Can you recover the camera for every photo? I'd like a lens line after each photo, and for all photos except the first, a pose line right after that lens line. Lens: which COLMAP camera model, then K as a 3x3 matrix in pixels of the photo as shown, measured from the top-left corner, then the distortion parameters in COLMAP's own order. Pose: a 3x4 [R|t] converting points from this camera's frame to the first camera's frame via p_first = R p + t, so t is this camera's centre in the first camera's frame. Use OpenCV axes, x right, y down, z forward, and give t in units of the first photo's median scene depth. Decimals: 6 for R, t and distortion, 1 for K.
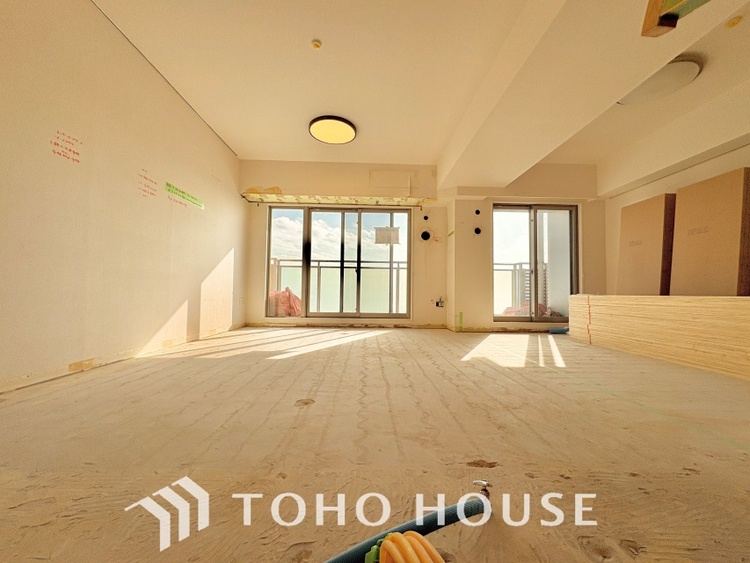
lens RADIAL K [[297.7, 0, 376.1], [0, 297.7, 281.7], [0, 0, 1]] dist [-0.001754, 0.000611]
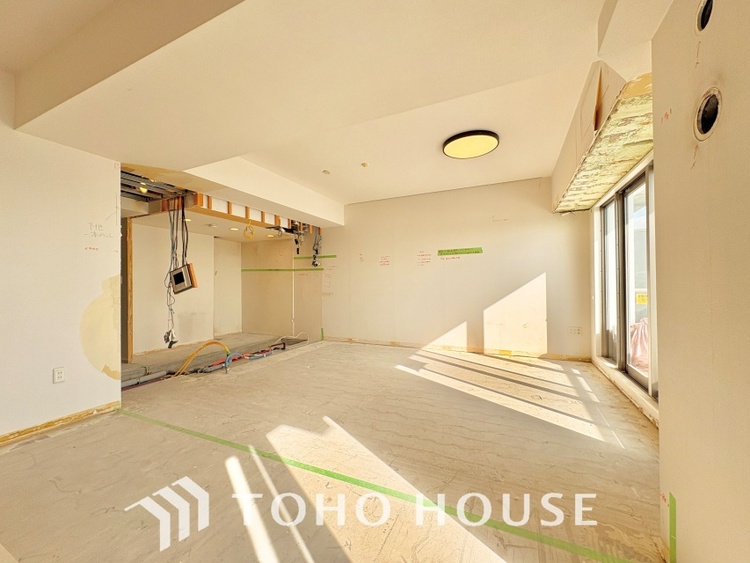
lens RADIAL K [[297.7, 0, 376.0], [0, 297.7, 282.0], [0, 0, 1]] dist [-0.001754, 0.000611]
pose [[-0.448819, -0.017326, -0.893455, 0.588199], [0.038604, 0.998503, -0.038756, -0.064112], [0.892788, -0.051885, -0.447478, 0.876587]]
